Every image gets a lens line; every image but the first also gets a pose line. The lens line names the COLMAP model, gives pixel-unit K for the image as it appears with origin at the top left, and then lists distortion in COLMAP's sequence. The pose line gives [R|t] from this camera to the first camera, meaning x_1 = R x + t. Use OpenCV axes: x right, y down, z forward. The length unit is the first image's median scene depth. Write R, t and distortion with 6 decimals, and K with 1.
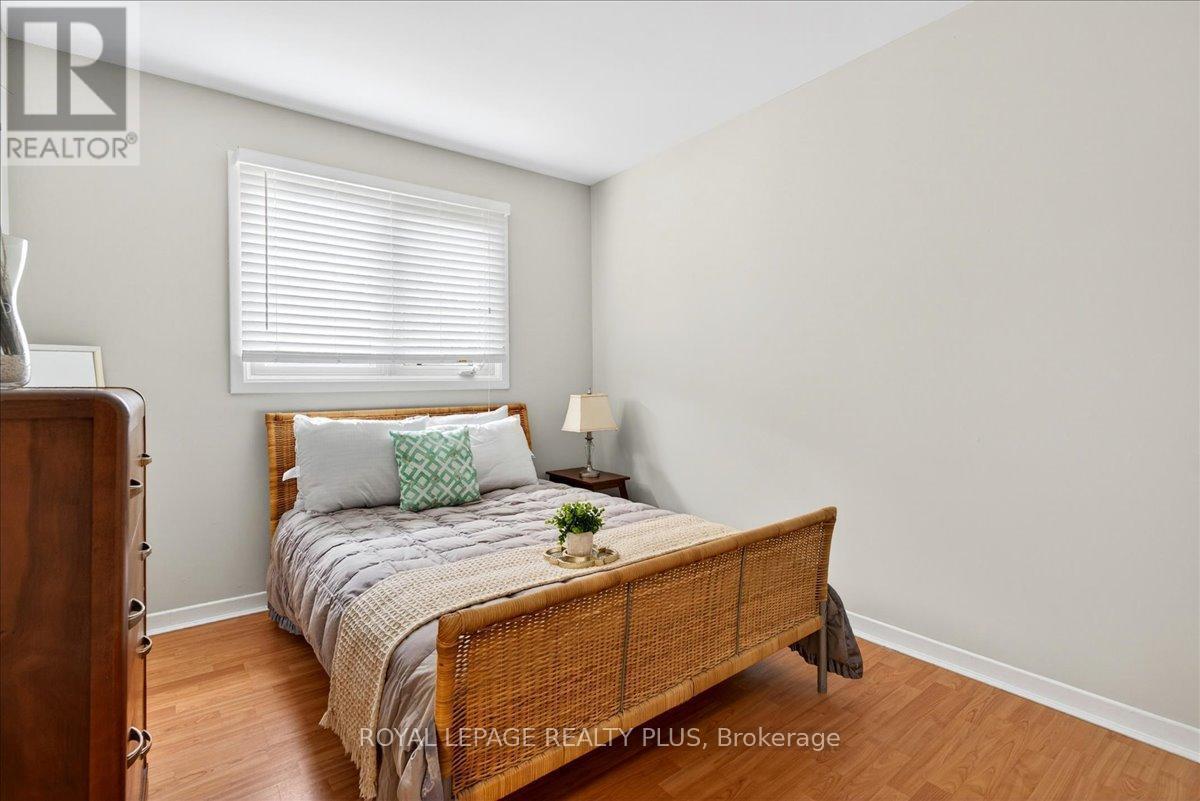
lens RADIAL K [[545.7, 0, 618.8], [0, 545.7, 378.2], [0, 0, 1]] dist [0.000872, 0.000354]
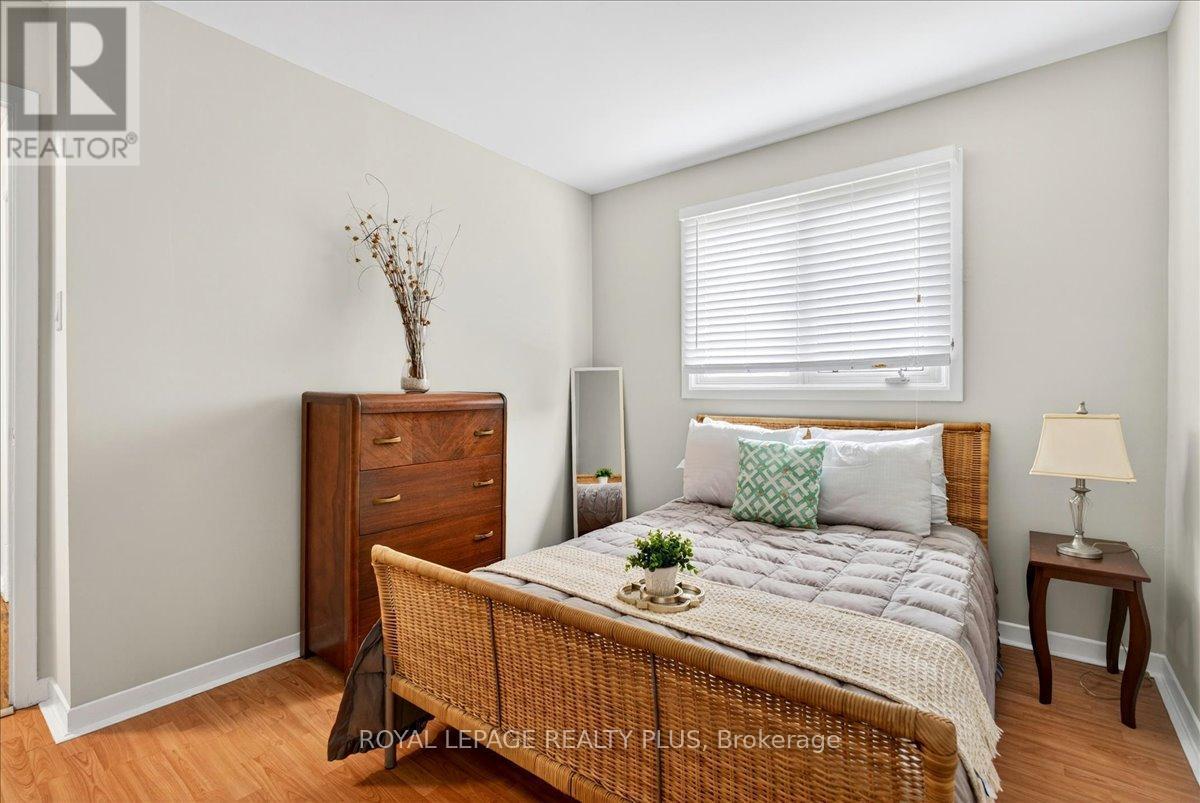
lens RADIAL K [[545.7, 0, 601.5], [0, 545.7, 394.0], [0, 0, 1]] dist [0.000872, 0.000354]
pose [[0.241680, 0.014339, -0.970250, 0.503450], [0.002226, 0.999880, 0.015332, -0.002721], [0.970354, -0.005865, 0.241619, 0.480578]]
